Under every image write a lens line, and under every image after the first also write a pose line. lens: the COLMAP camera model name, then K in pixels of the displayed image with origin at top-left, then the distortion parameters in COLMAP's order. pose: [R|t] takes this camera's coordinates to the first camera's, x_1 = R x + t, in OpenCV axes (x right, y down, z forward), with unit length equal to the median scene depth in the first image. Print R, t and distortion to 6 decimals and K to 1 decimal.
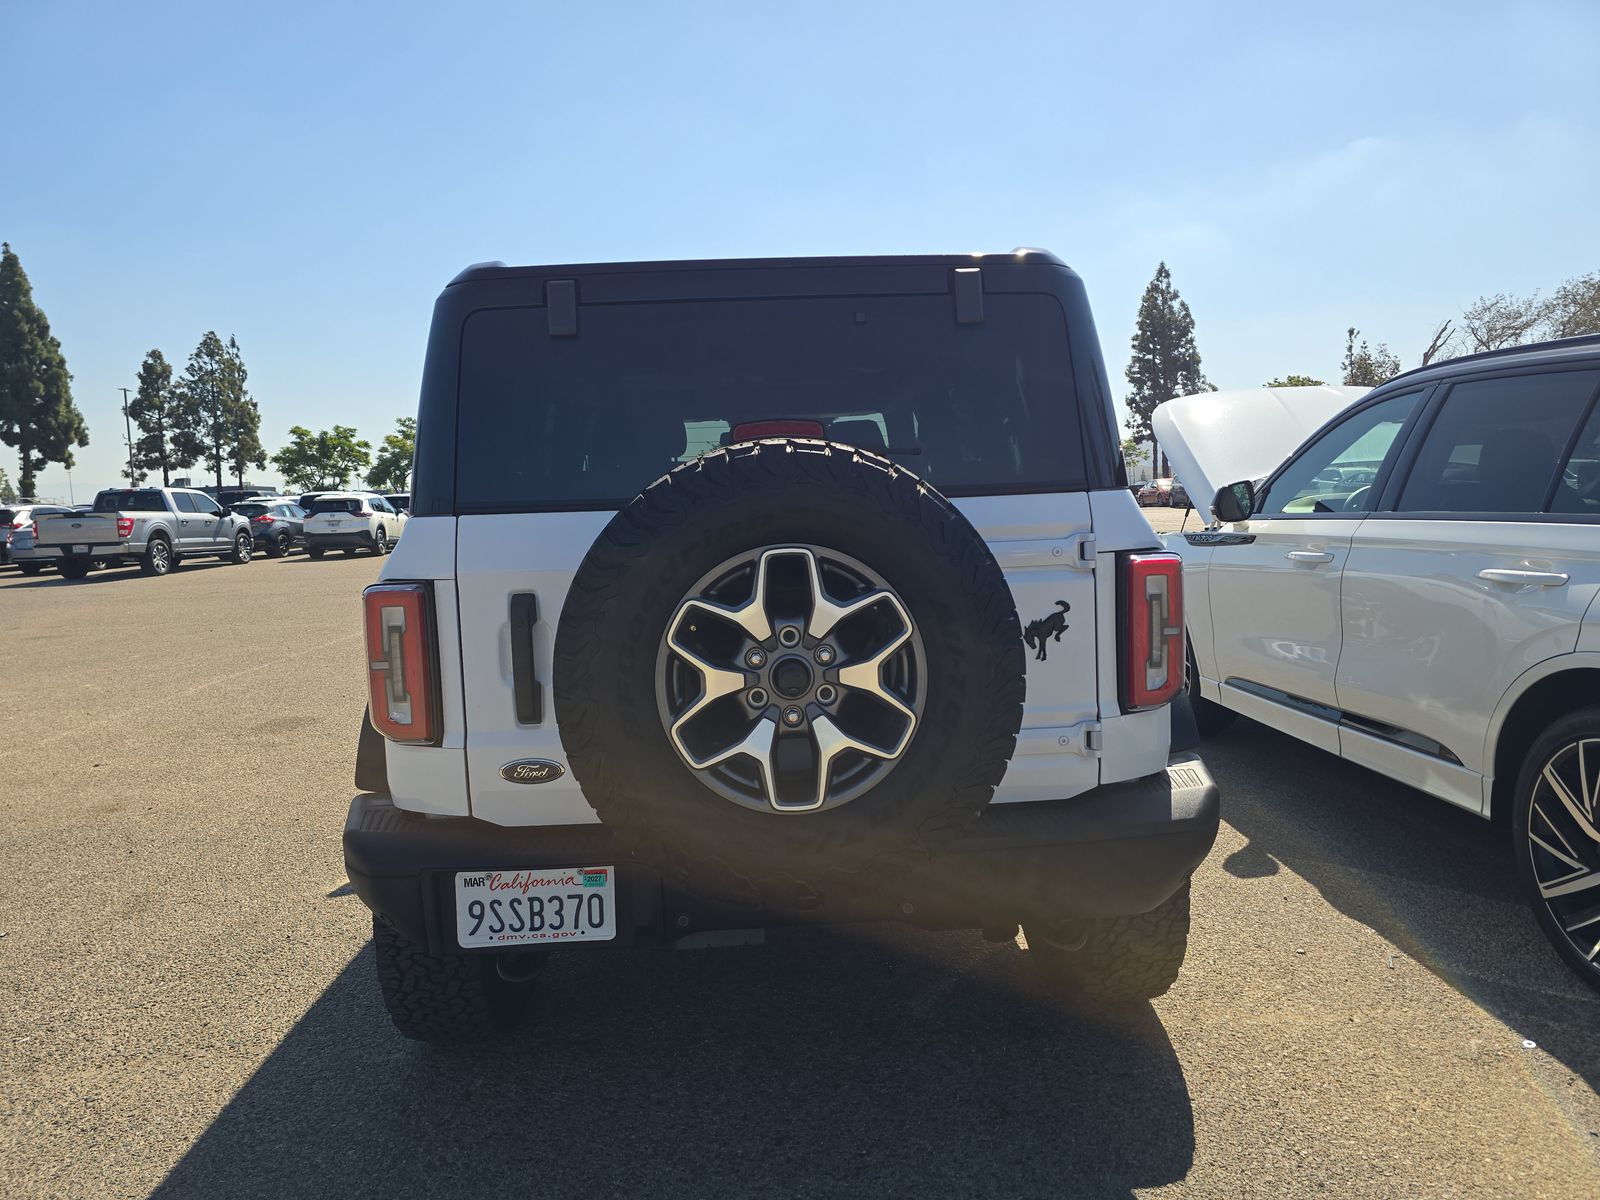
lens RADIAL K [[1065.6, 0, 789.7], [0, 1065.6, 601.0], [0, 0, 1]] dist [0.060270, -0.059467]
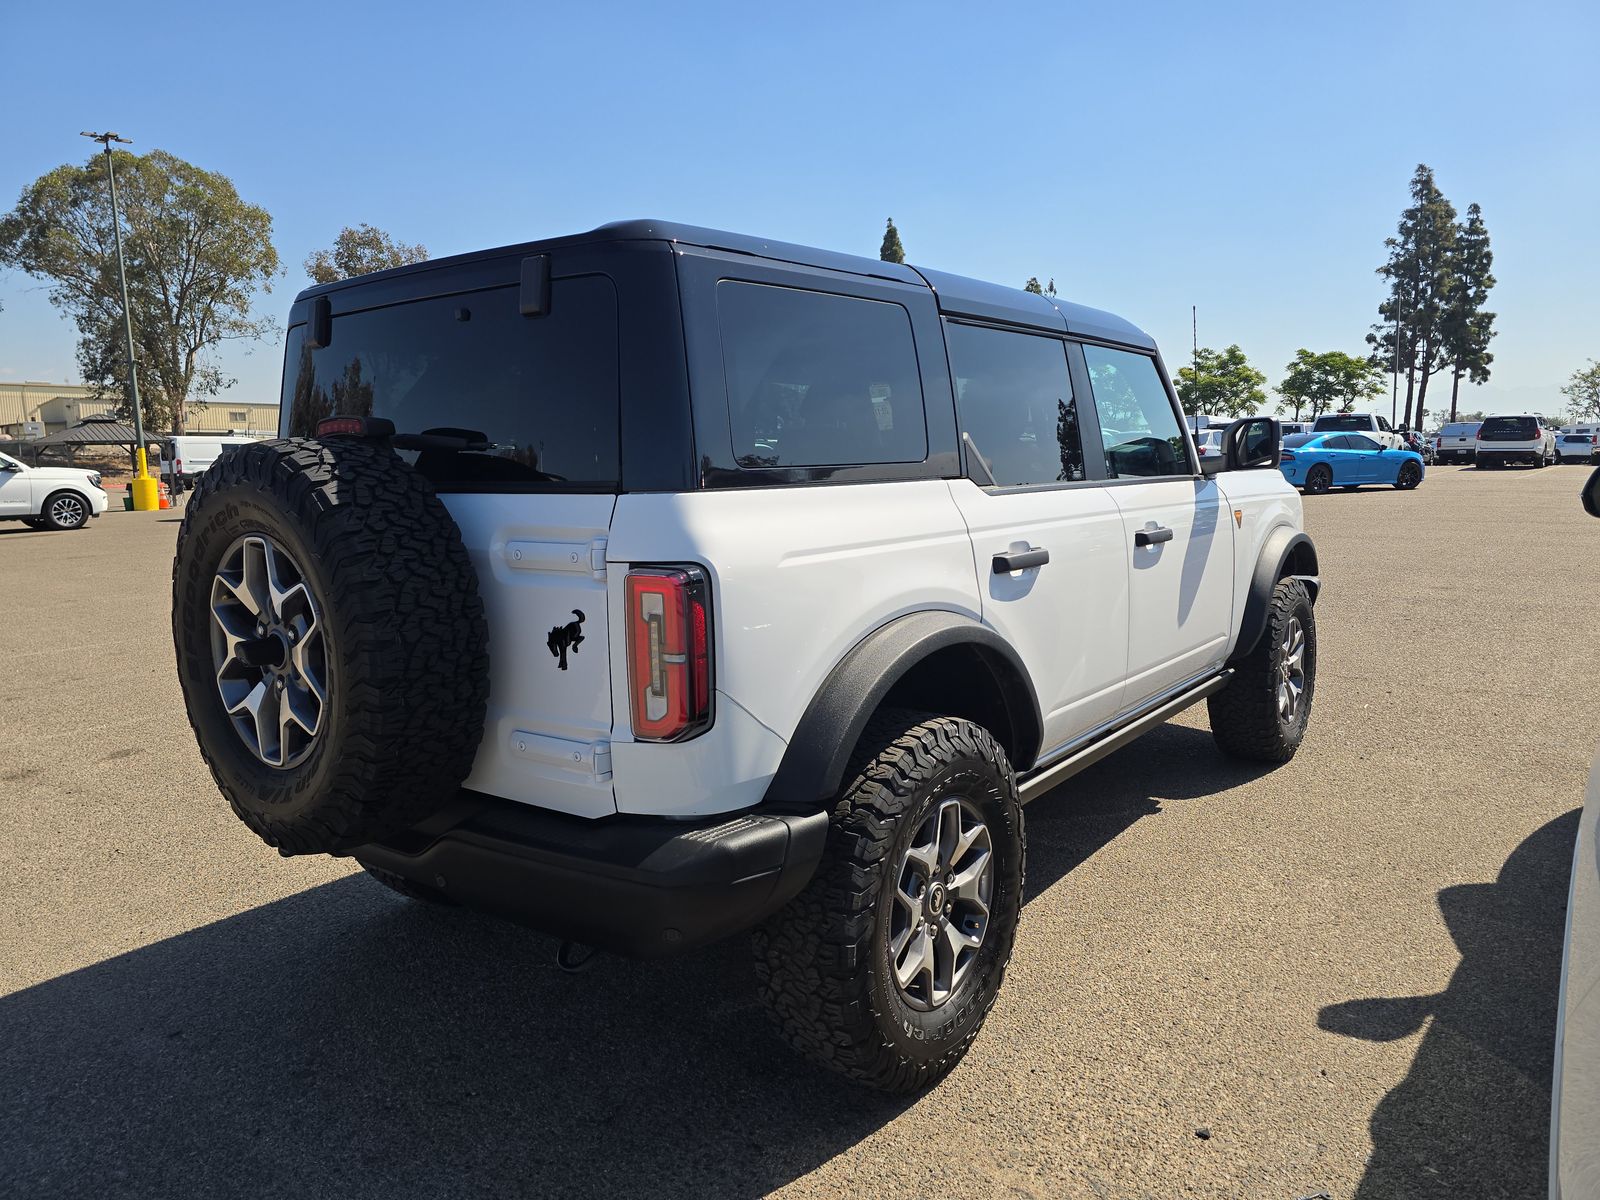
lens RADIAL K [[1065.6, 0, 789.7], [0, 1065.6, 601.0], [0, 0, 1]] dist [0.060270, -0.059467]
pose [[0.757157, 0.105871, -0.644597, 0.989826], [-0.066002, 0.994128, 0.085751, -0.099263], [0.649890, -0.022382, 0.759699, 0.413404]]
